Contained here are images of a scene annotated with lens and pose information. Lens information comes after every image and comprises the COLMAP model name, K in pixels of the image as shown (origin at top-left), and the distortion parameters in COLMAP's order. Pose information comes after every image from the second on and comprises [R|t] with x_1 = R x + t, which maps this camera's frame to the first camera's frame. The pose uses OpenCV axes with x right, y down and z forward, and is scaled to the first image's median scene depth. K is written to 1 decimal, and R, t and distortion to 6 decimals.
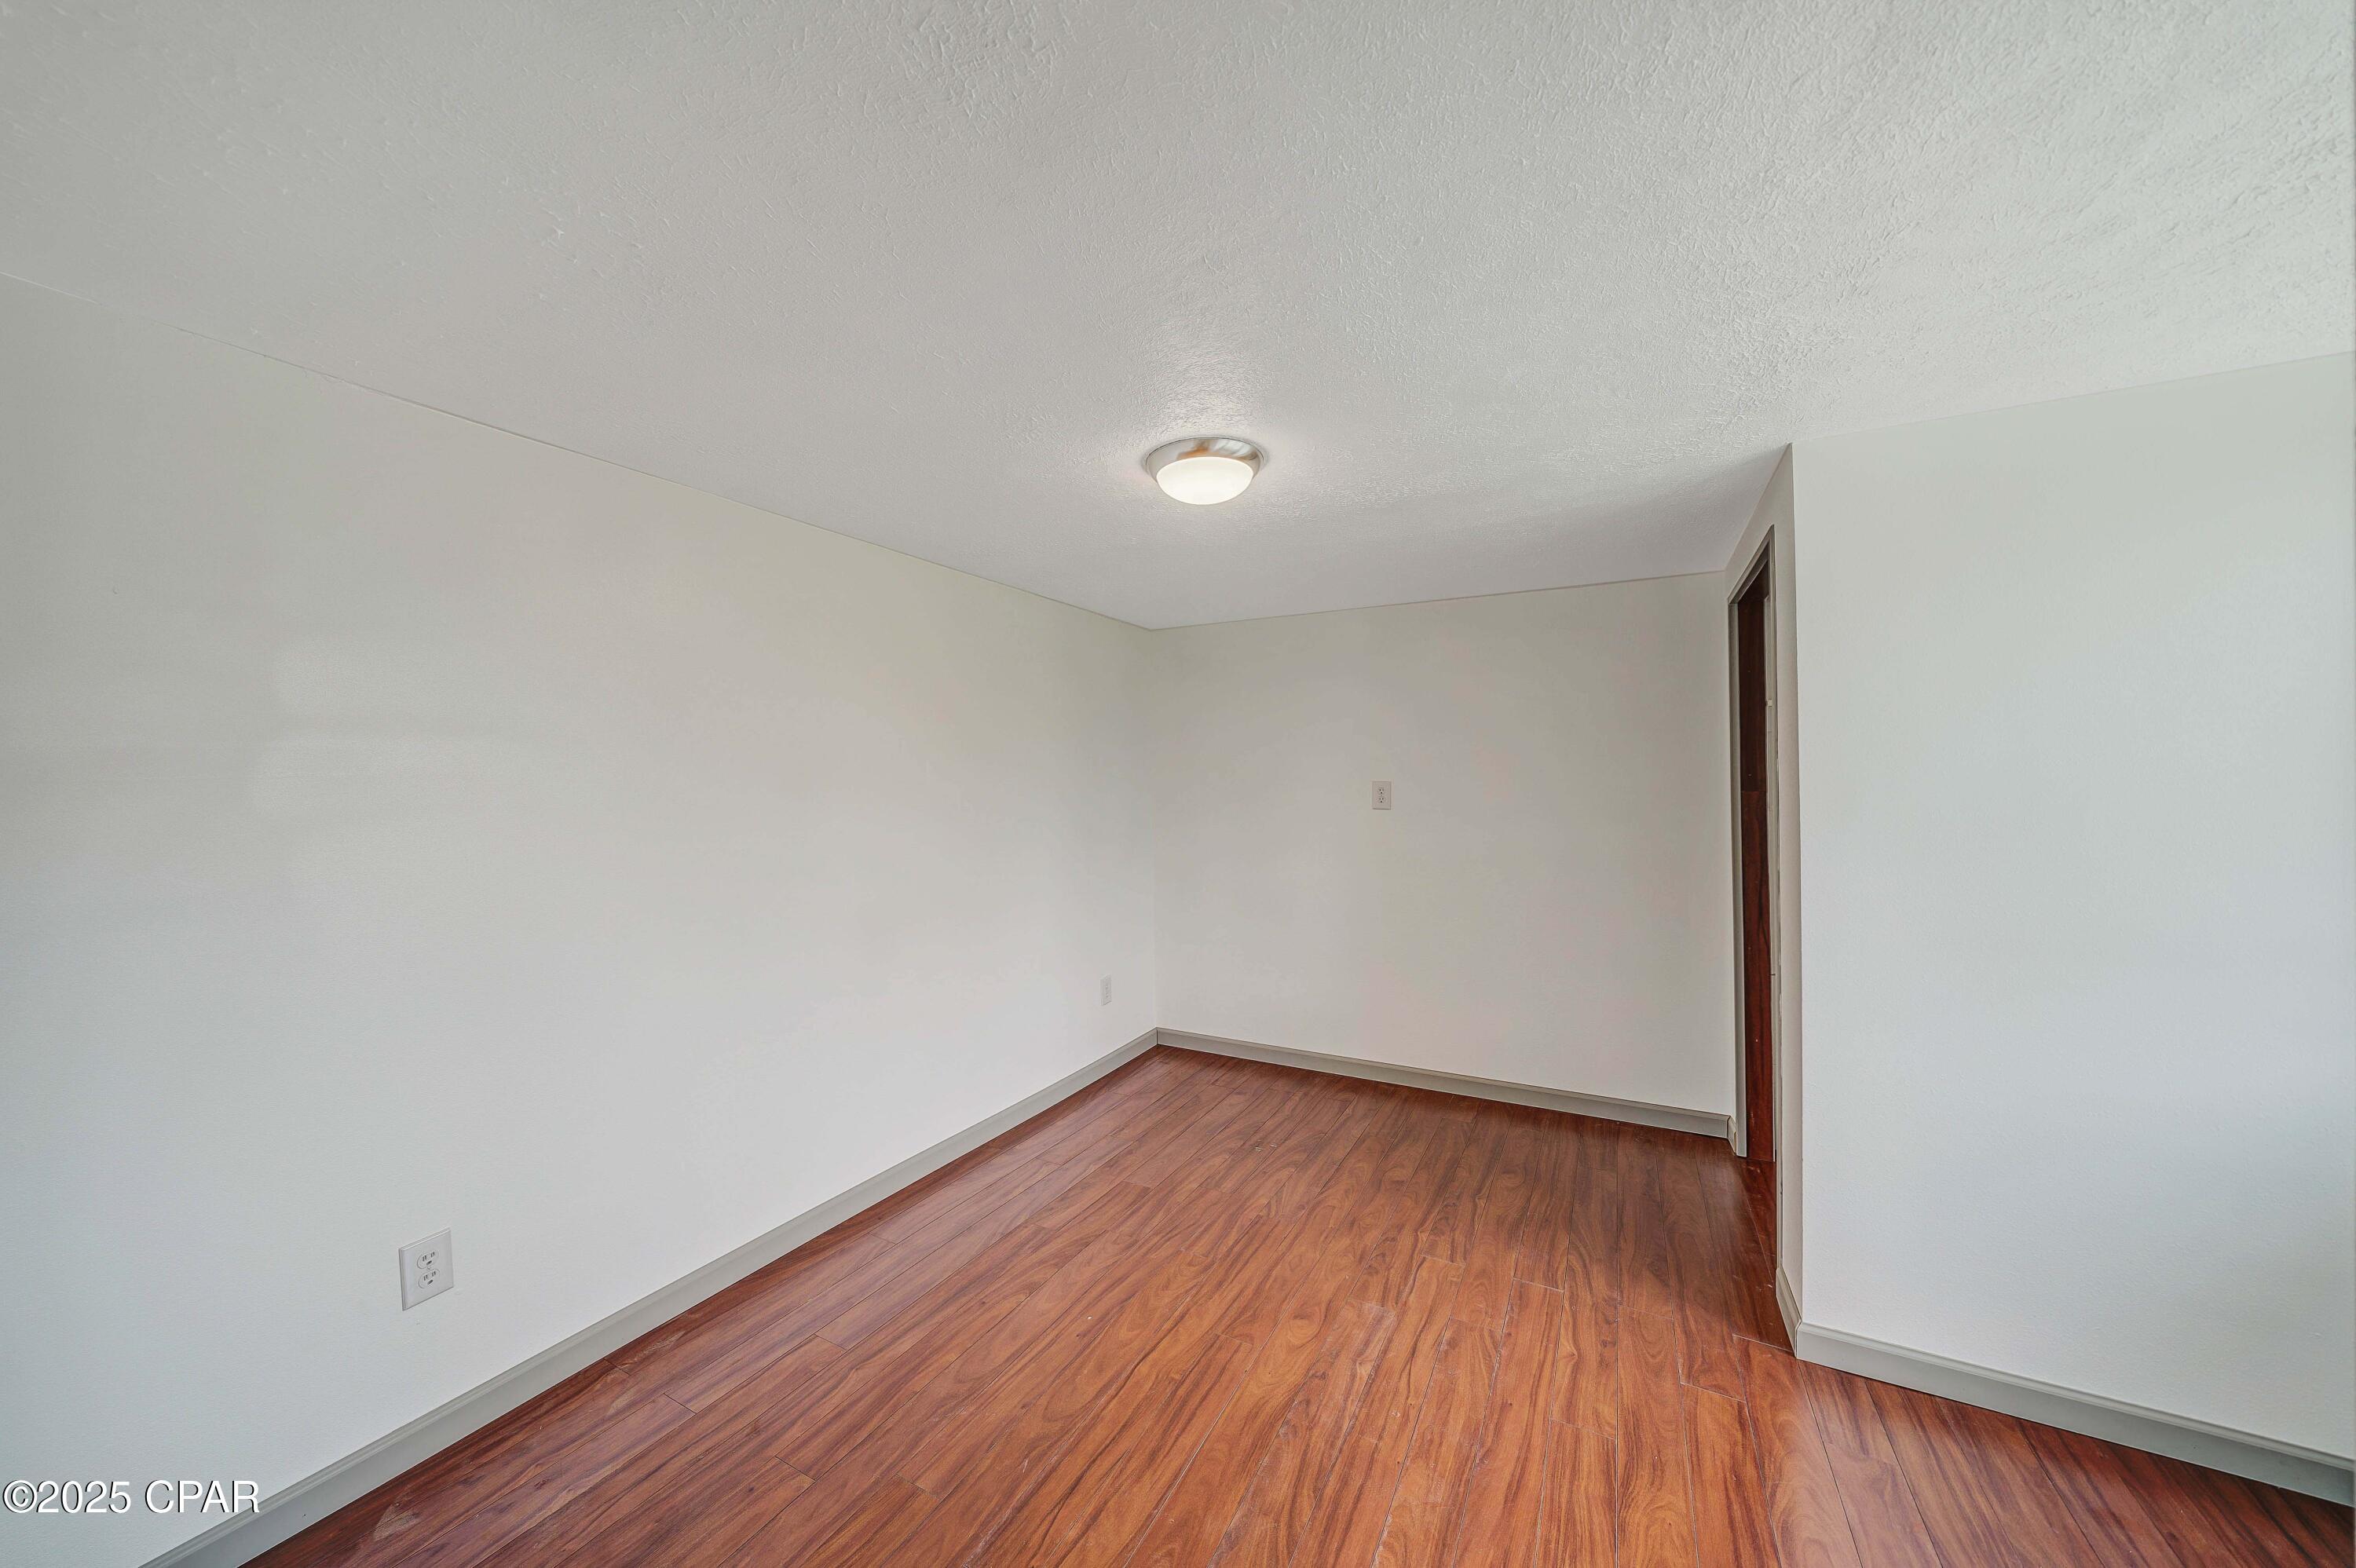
lens RADIAL K [[823.8, 0, 1177.5], [0, 823.8, 784.2], [0, 0, 1]] dist [-0.003304, 0.000450]
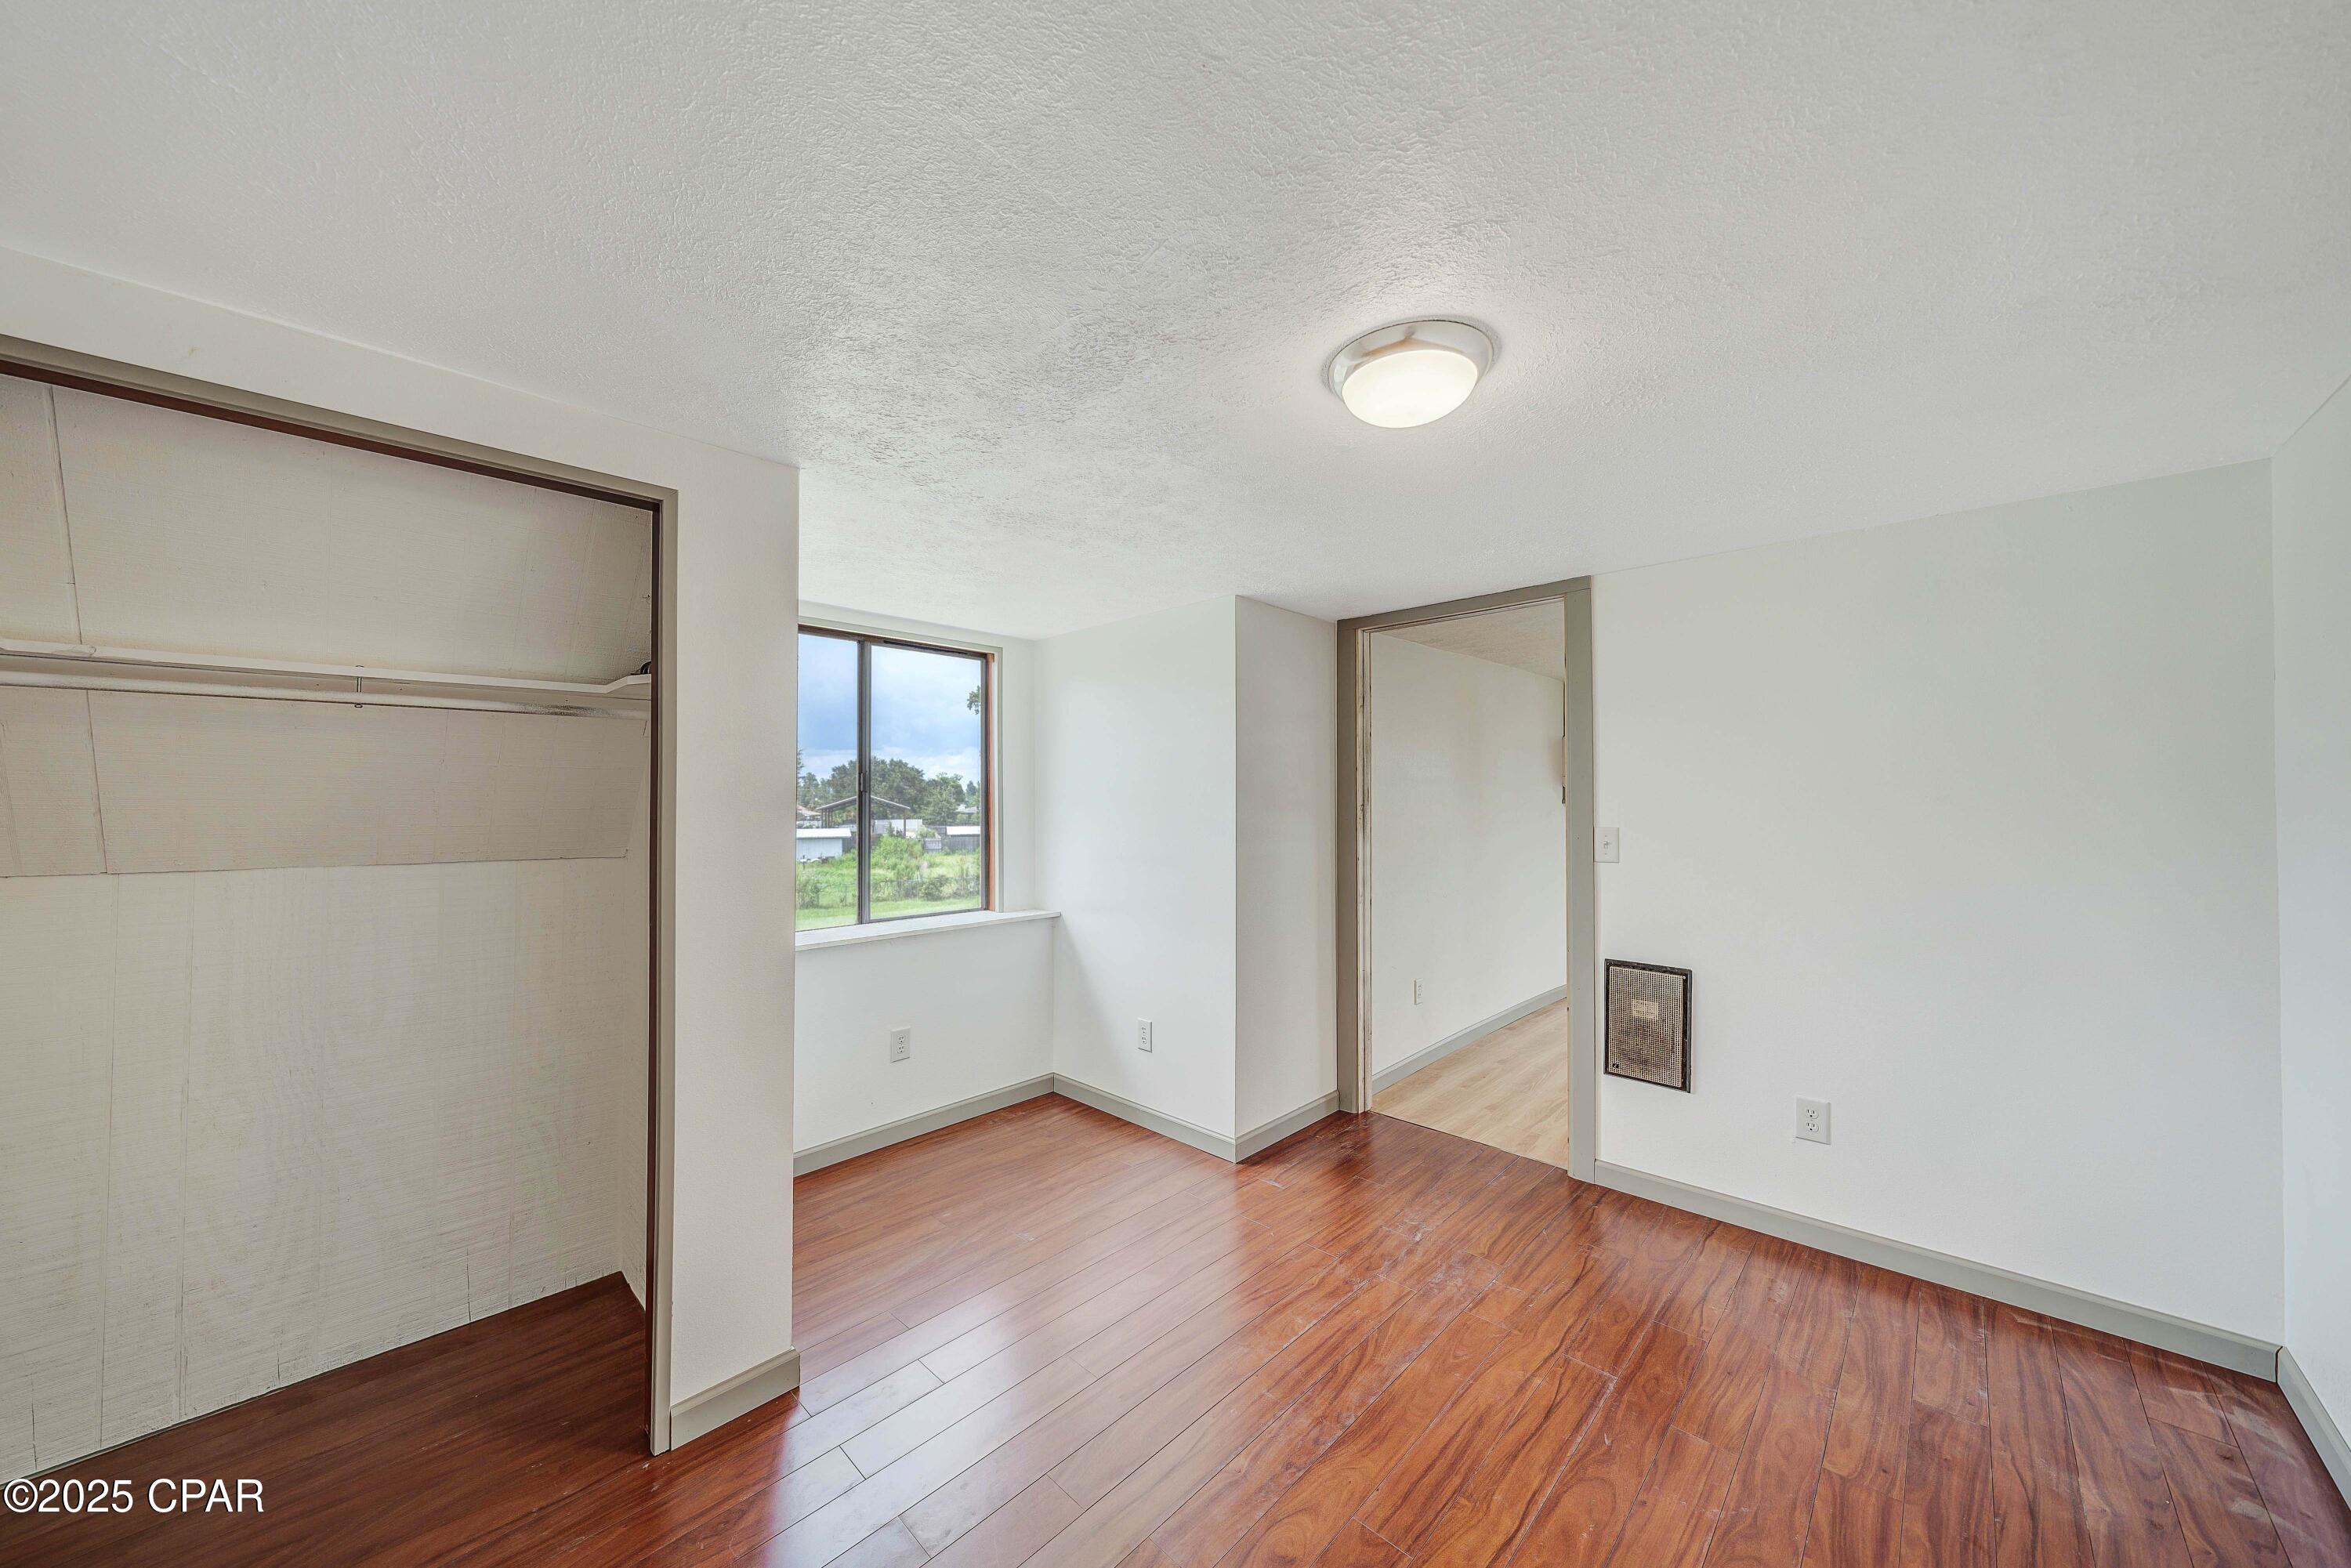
lens RADIAL K [[822.1, 0, 1176.1], [0, 822.1, 793.2], [0, 0, 1]] dist [-0.003304, 0.000450]
pose [[-0.963193, 0.010973, 0.268586, 0.053093], [0.009094, 0.999925, -0.008241, -0.000041], [-0.268656, -0.005495, -0.963221, 2.061706]]
